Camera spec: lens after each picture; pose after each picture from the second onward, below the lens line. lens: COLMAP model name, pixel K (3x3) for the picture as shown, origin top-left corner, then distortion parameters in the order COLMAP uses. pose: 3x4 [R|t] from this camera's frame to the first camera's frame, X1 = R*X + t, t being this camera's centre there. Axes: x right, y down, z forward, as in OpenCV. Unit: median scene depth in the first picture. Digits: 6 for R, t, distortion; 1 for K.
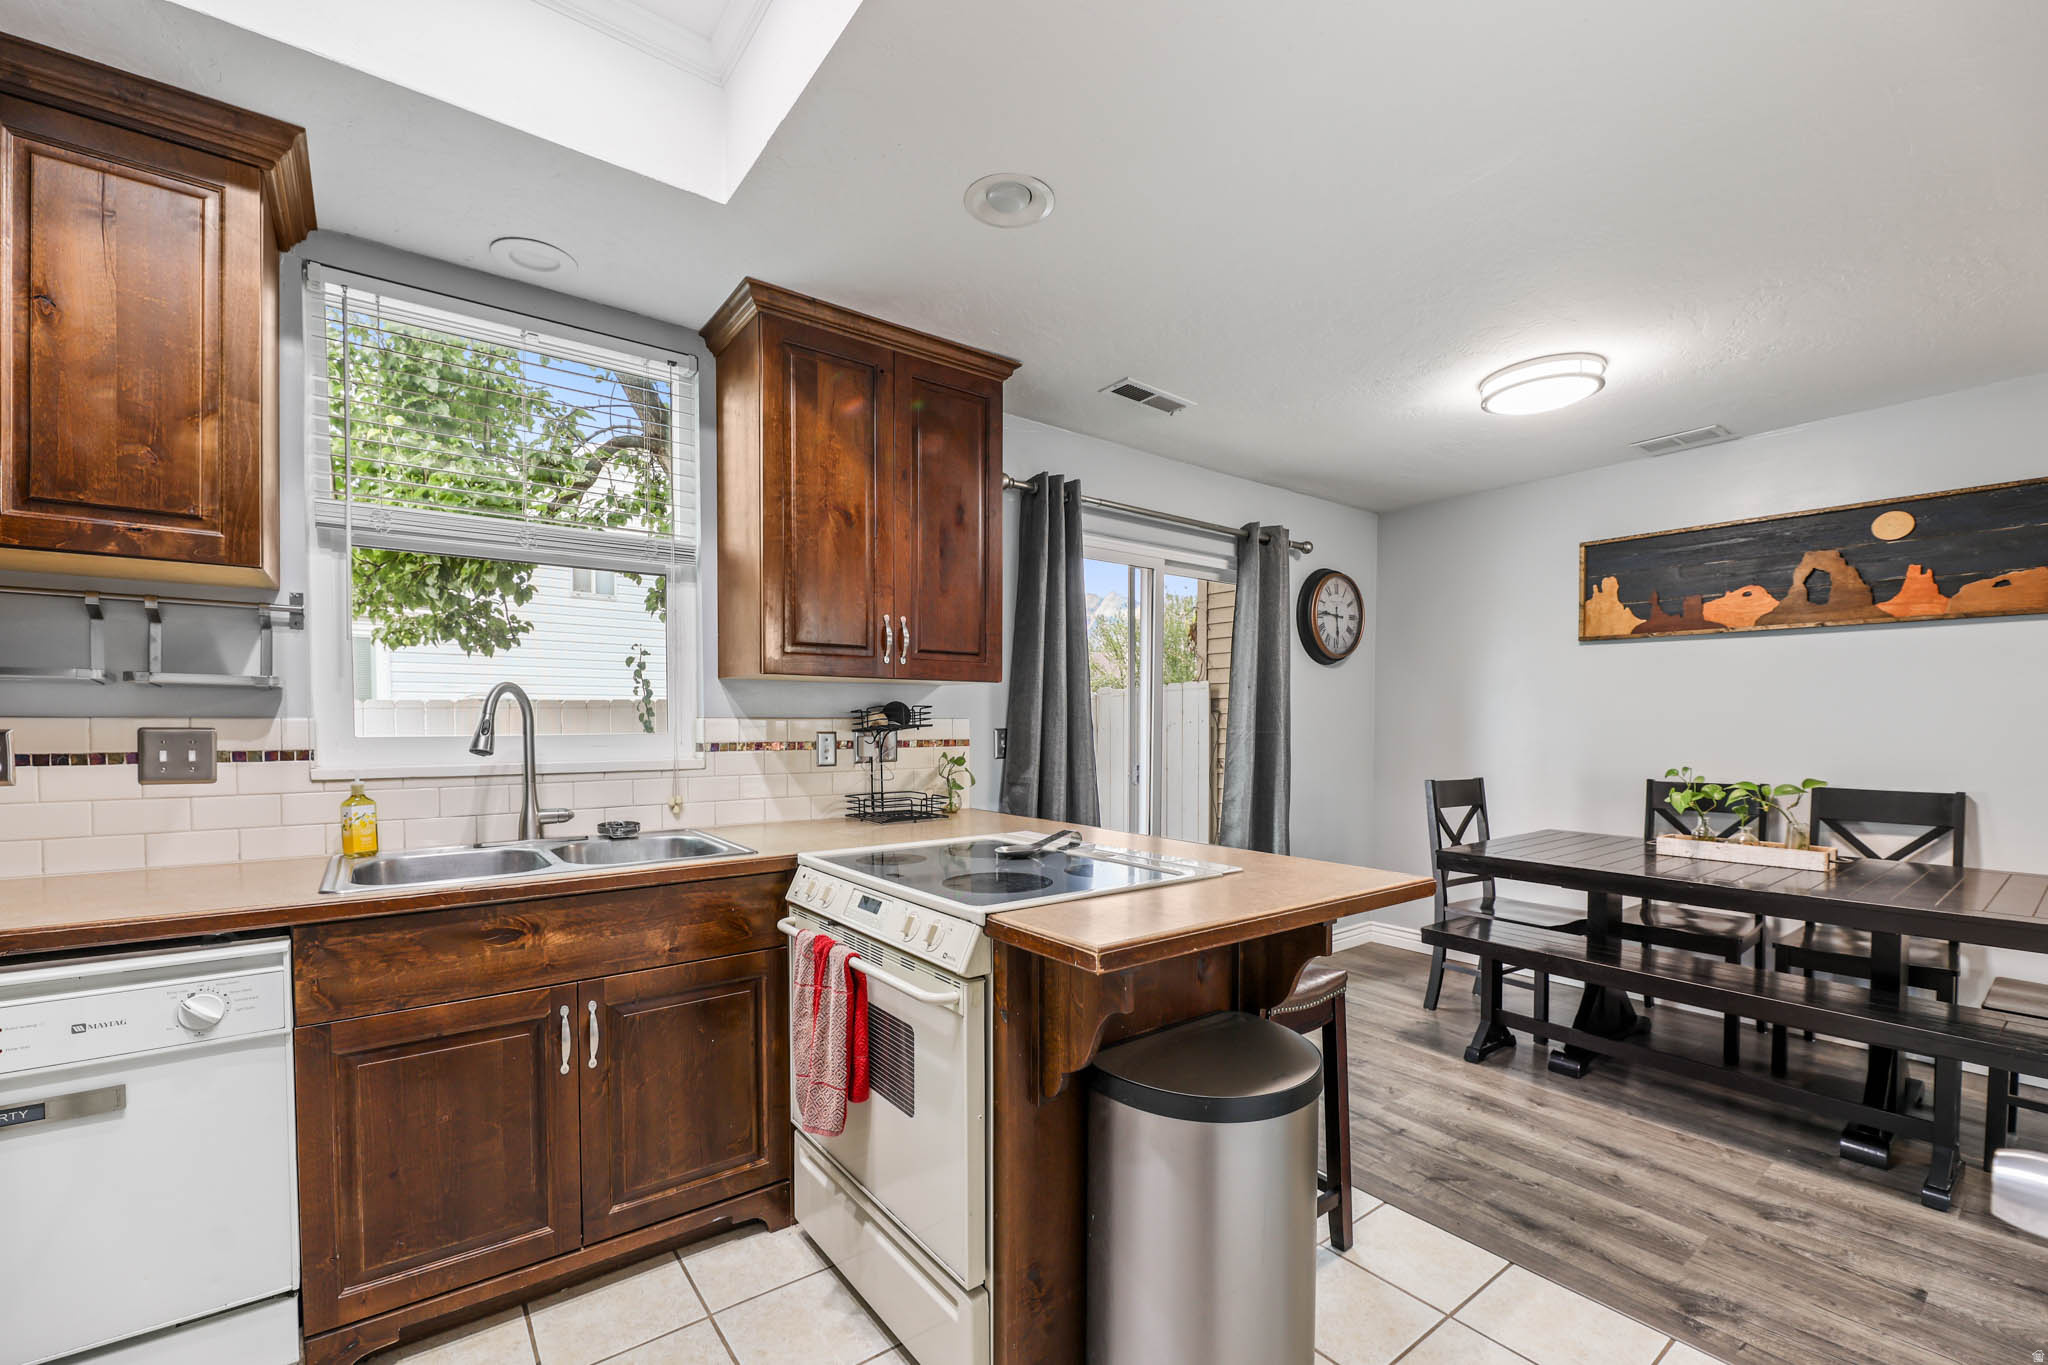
lens RADIAL K [[865.8, 0, 1003.5], [0, 865.8, 738.7], [0, 0, 1]] dist [0.001471, -0.003979]
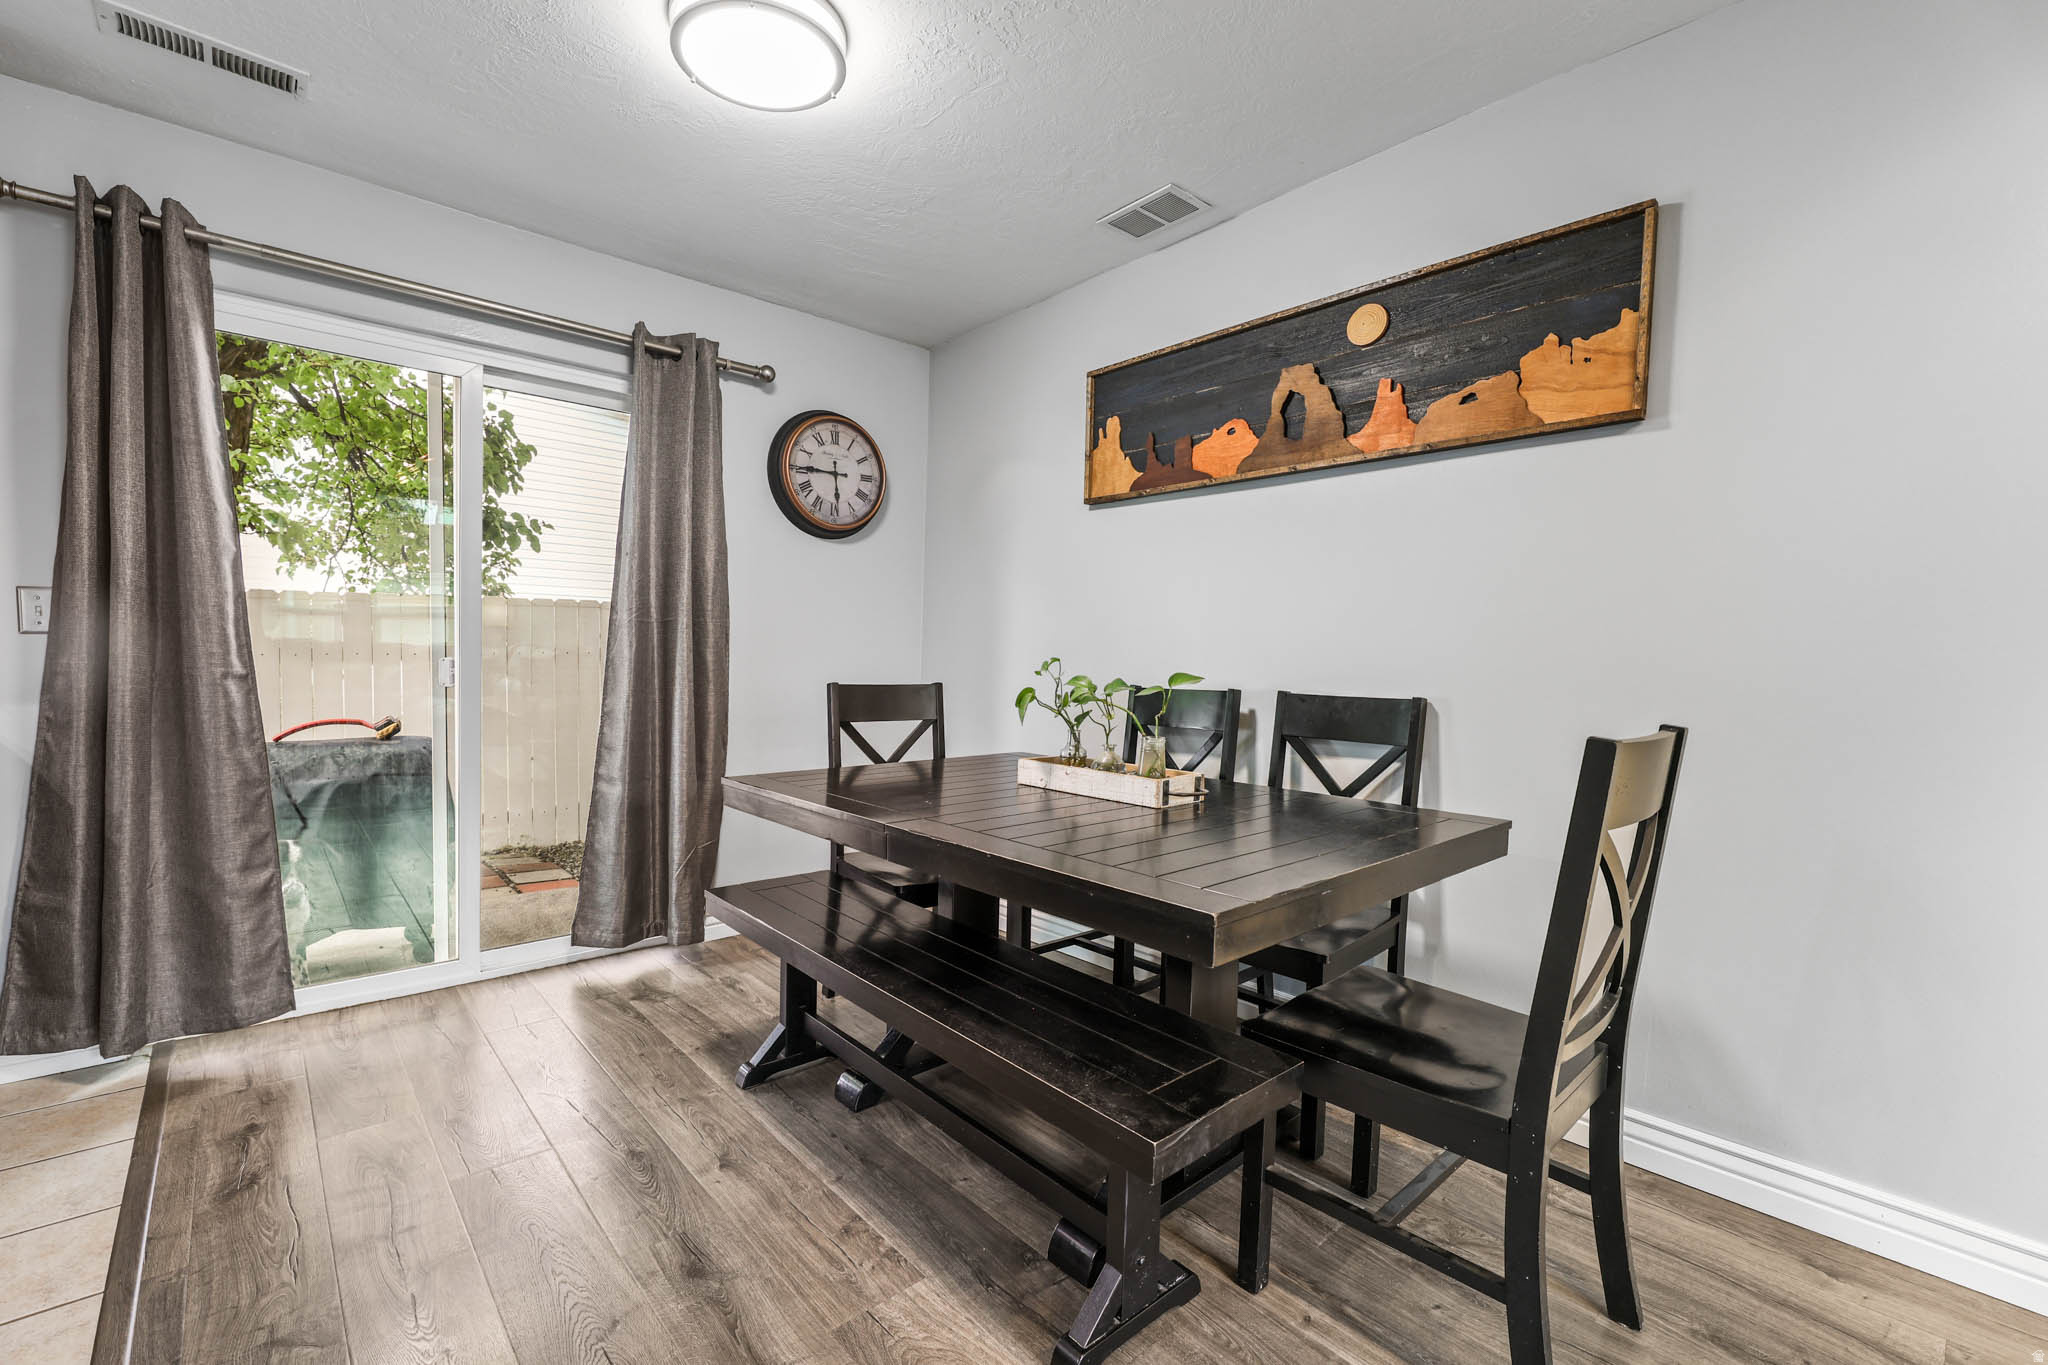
lens RADIAL K [[865.8, 0, 1067.8], [0, 865.8, 711.0], [0, 0, 1]] dist [0.001471, -0.003979]
pose [[0.995075, 0.008571, 0.098749, 0.693238], [-0.012707, 0.999064, 0.041338, 0.043995], [-0.098303, -0.042390, 0.994253, 0.290452]]
